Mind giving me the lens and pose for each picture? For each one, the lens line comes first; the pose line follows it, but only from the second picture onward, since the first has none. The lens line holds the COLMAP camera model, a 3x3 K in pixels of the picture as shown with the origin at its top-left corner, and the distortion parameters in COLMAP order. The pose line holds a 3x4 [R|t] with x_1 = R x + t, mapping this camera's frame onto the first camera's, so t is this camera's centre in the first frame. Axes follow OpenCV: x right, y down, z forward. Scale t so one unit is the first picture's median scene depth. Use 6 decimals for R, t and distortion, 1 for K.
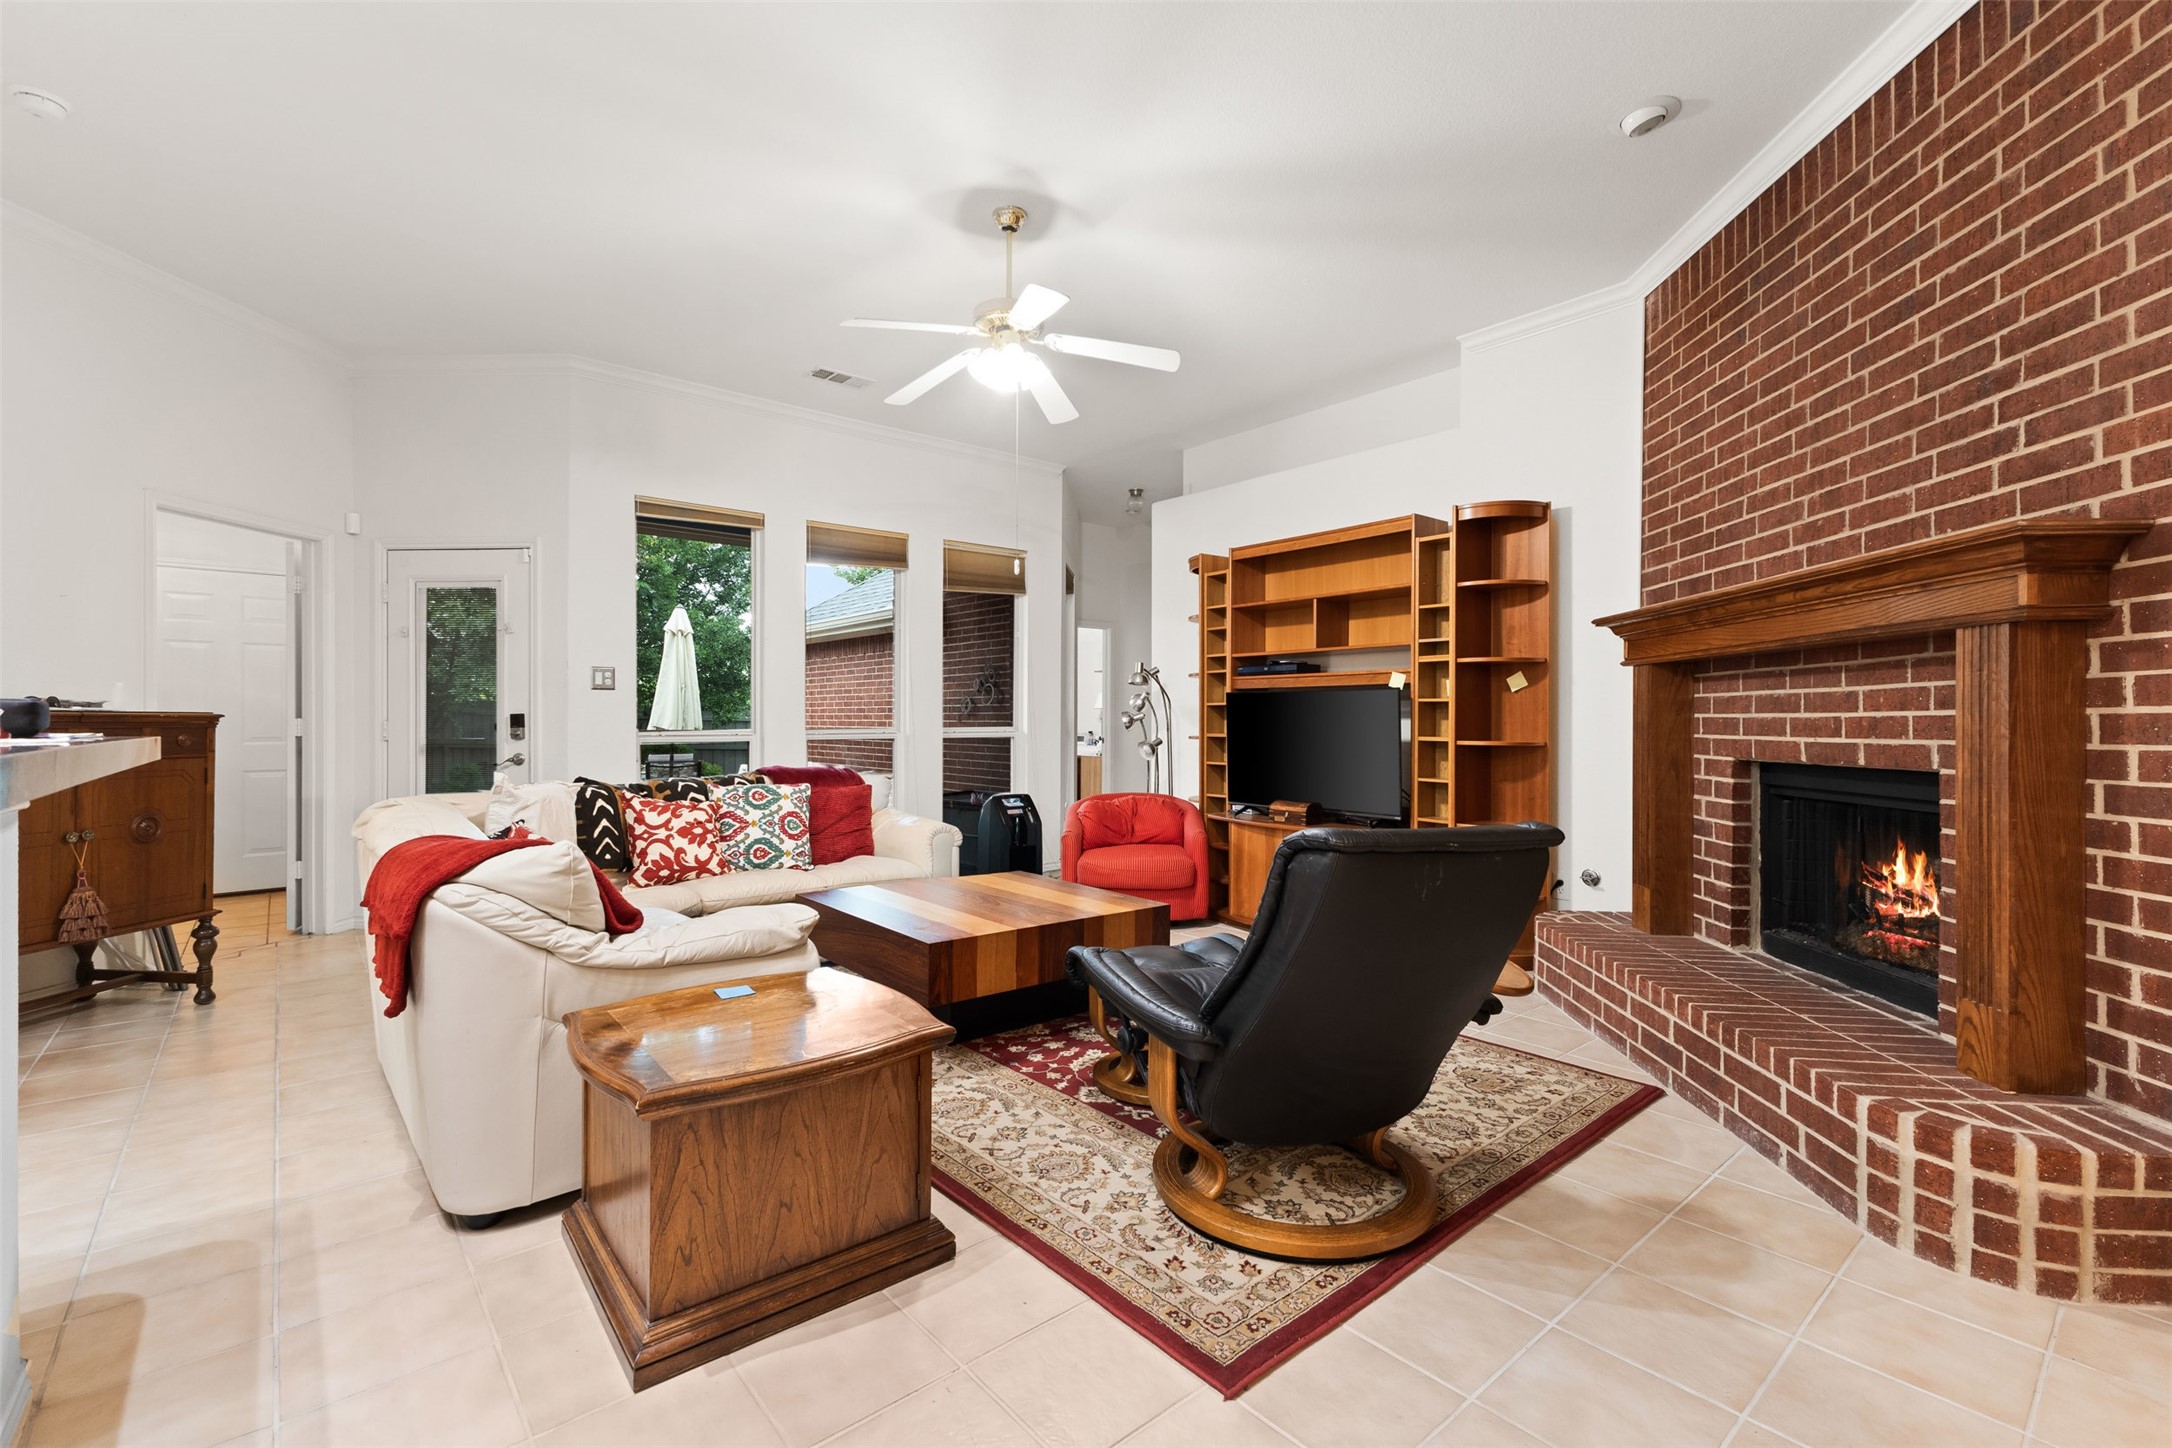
lens RADIAL K [[944.3, 0, 1089.9], [0, 944.3, 719.1], [0, 0, 1]] dist [0.010600, -0.000462]
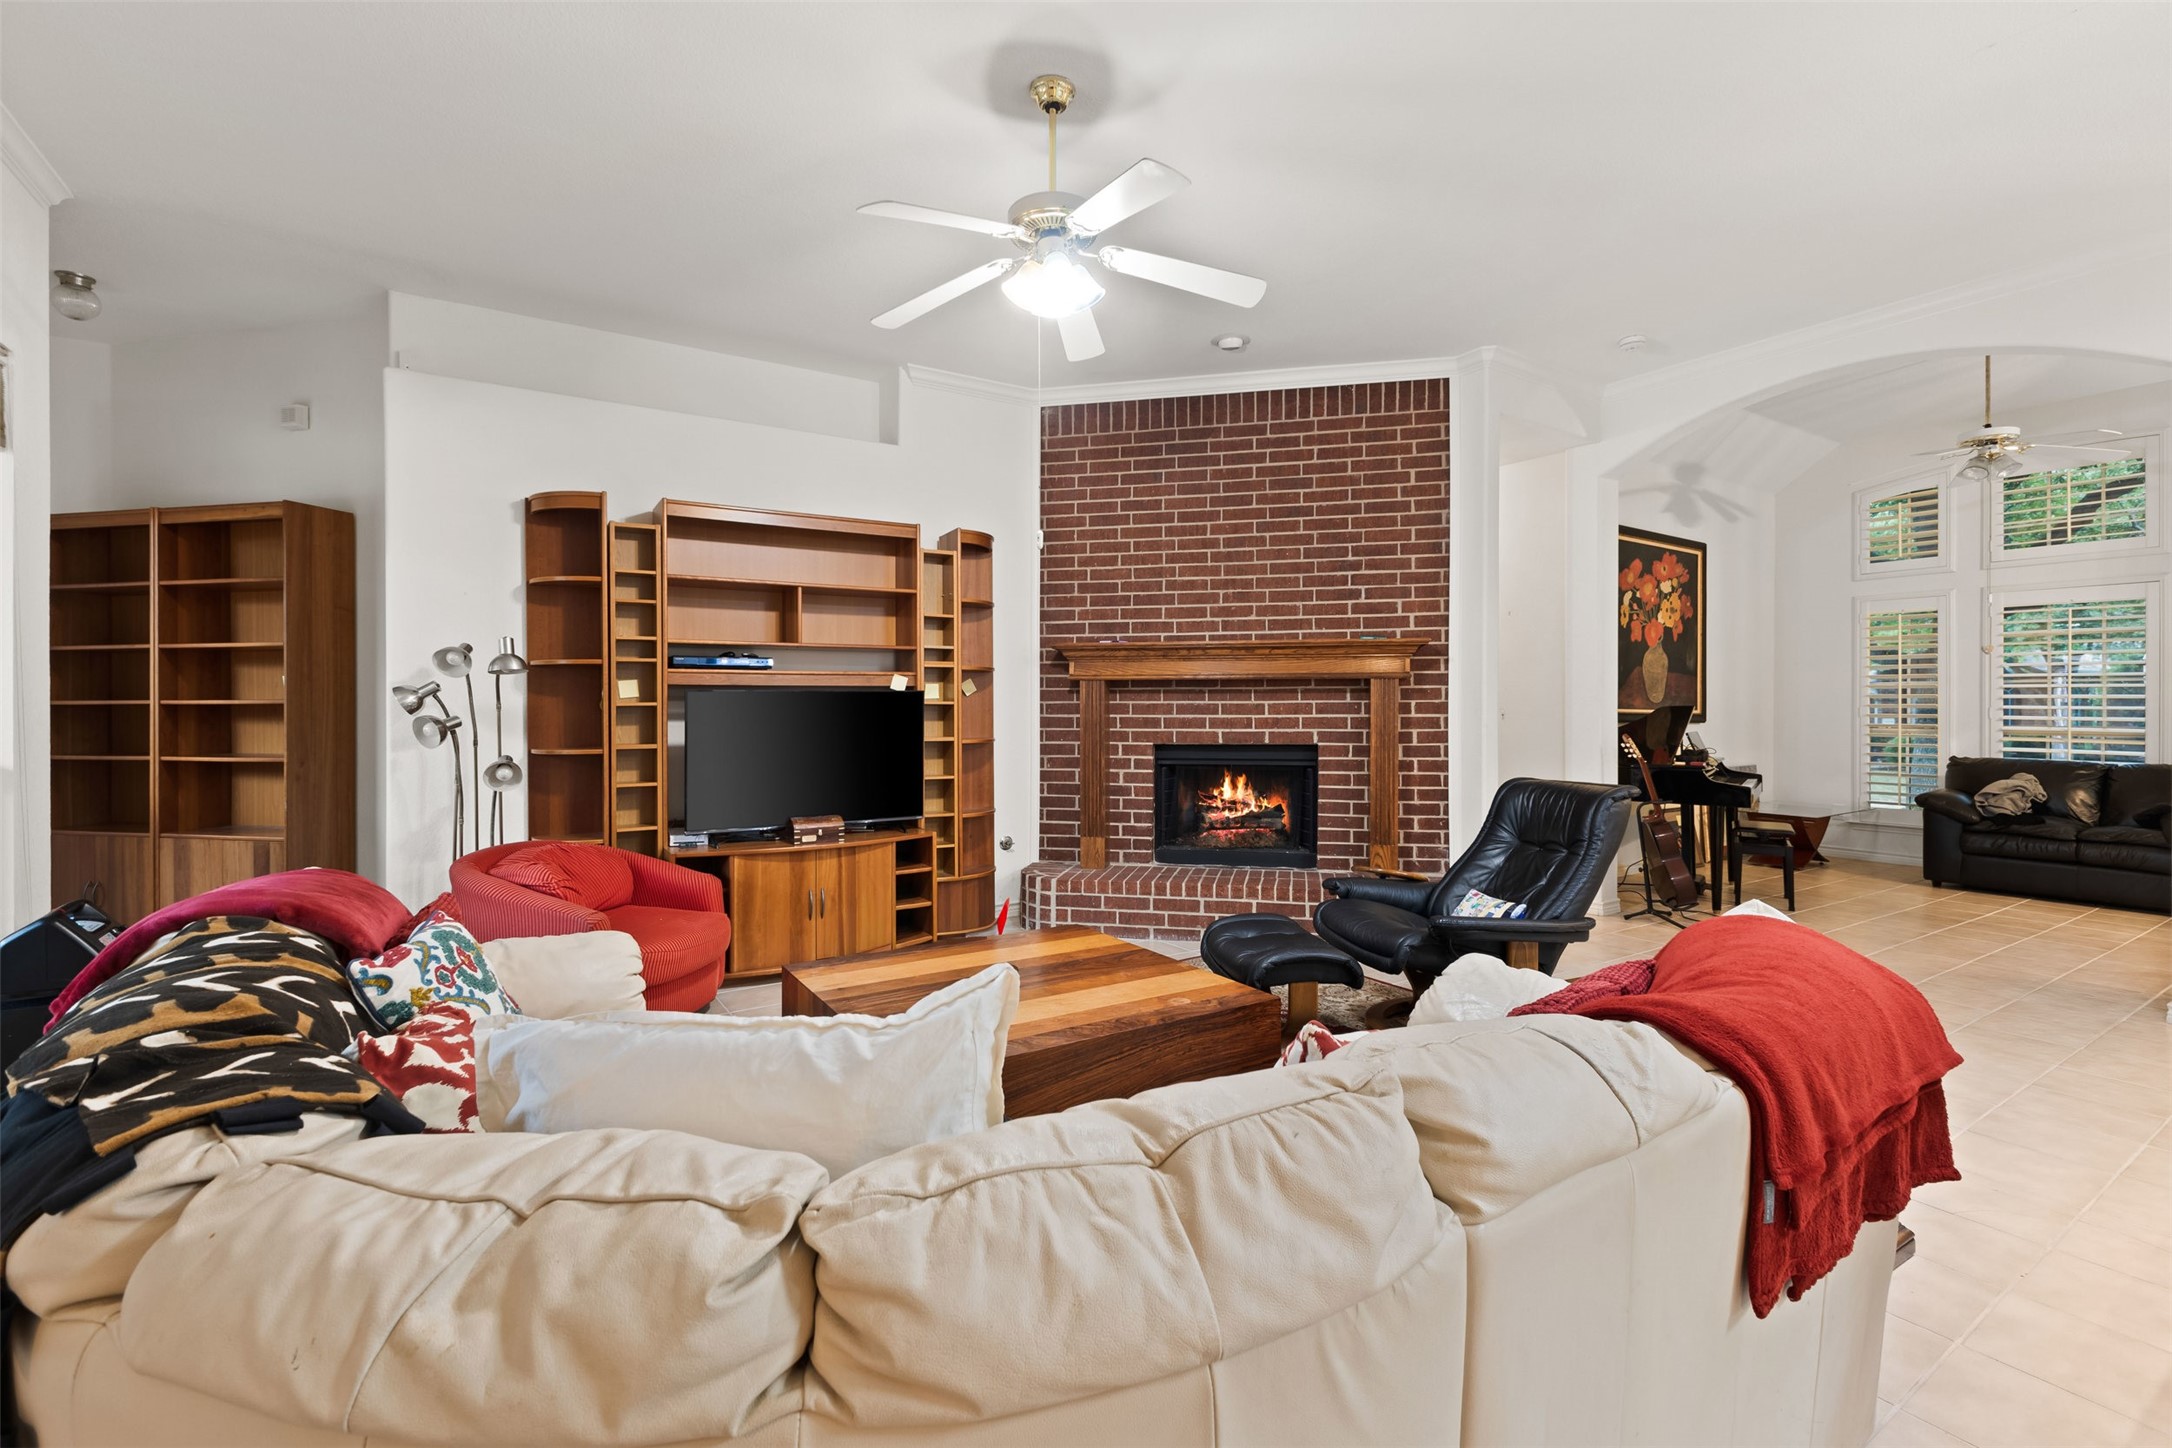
lens RADIAL K [[944.3, 0, 1092.7], [0, 944.3, 706.4], [0, 0, 1]] dist [0.010600, -0.000462]
pose [[0.132673, -0.005290, 0.991146, -1.087597], [0.001007, 0.999986, 0.005202, -0.034327], [-0.991159, 0.000308, 0.132676, 1.093210]]
